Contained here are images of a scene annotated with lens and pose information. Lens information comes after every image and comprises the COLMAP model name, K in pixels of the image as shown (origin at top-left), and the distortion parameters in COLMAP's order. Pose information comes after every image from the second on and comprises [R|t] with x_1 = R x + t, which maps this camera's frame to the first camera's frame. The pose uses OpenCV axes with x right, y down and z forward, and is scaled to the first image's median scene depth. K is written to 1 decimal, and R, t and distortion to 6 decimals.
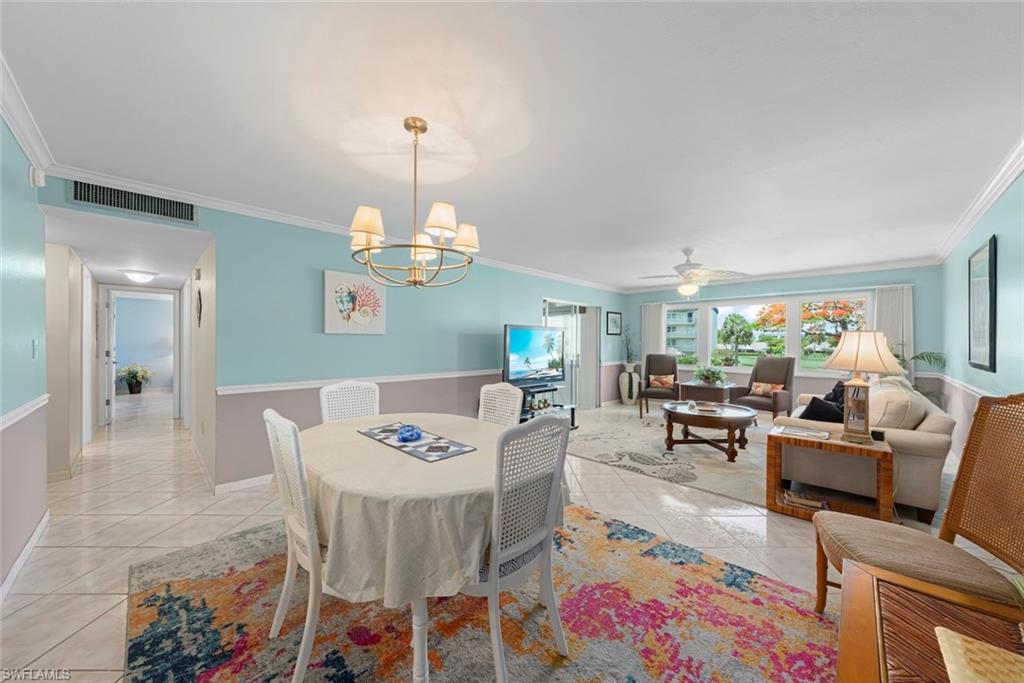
lens RADIAL K [[362.2, 0, 513.4], [0, 362.2, 341.5], [0, 0, 1]] dist [-0.000887, 0.001103]
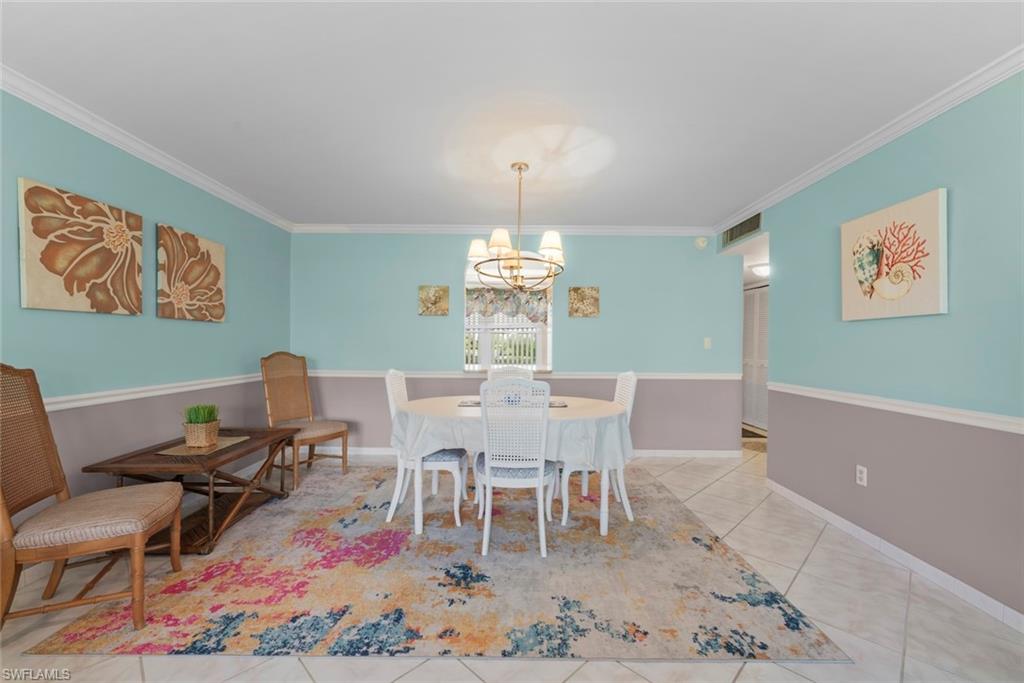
lens RADIAL K [[418.9, 0, 512.6], [0, 418.9, 349.6], [0, 0, 1]] dist [0.002798, 0.000149]
pose [[-0.713133, -0.002751, -0.701023, 0.430984], [-0.008294, 0.999955, 0.004514, 0.029867], [0.700979, 0.009033, -0.713124, 1.103663]]
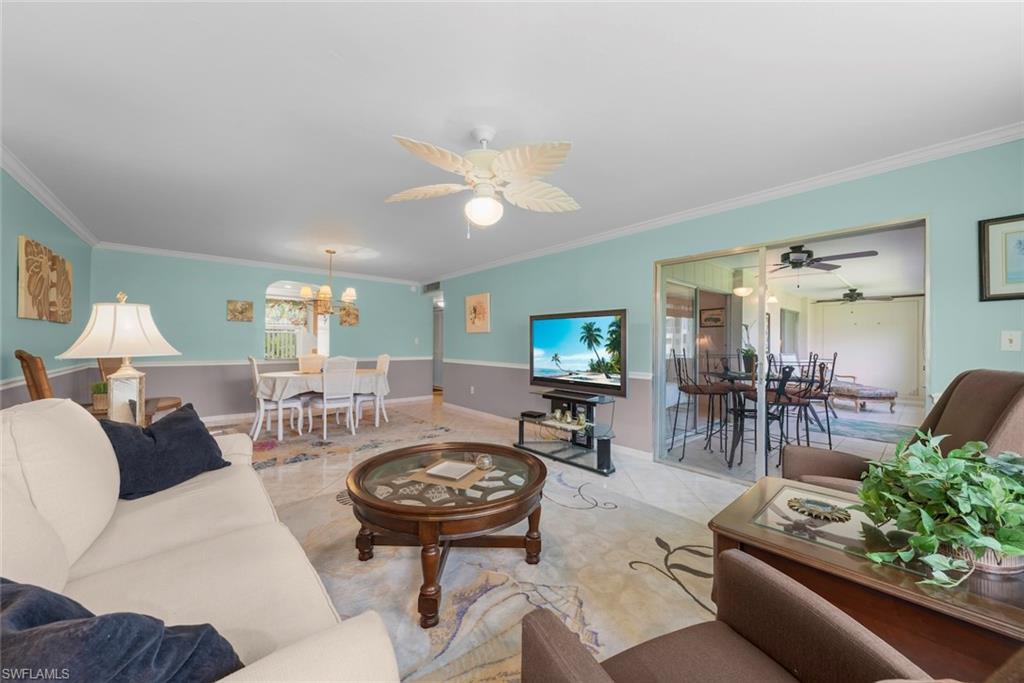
lens RADIAL K [[362.2, 0, 517.0], [0, 362.2, 341.5], [0, 0, 1]] dist [-0.000887, 0.001103]
pose [[-0.065912, -0.012153, -0.997751, 1.175952], [-0.003477, 0.999923, -0.011950, 0.037301], [0.997819, 0.002682, -0.065949, 1.332727]]
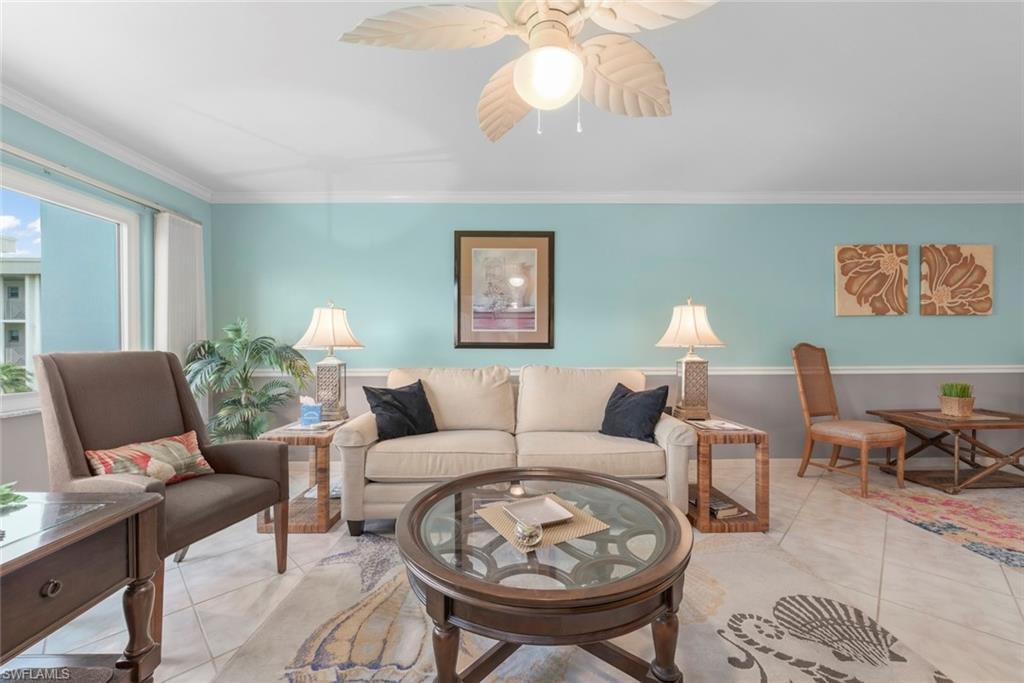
lens RADIAL K [[398.8, 0, 509.8], [0, 398.8, 346.8], [0, 0, 1]] dist [-0.005265, 0.000501]
pose [[-0.703076, -0.009145, 0.711056, 0.372929], [-0.002722, 0.999945, 0.010169, 0.050205], [-0.711110, 0.005214, -0.703062, 1.500140]]
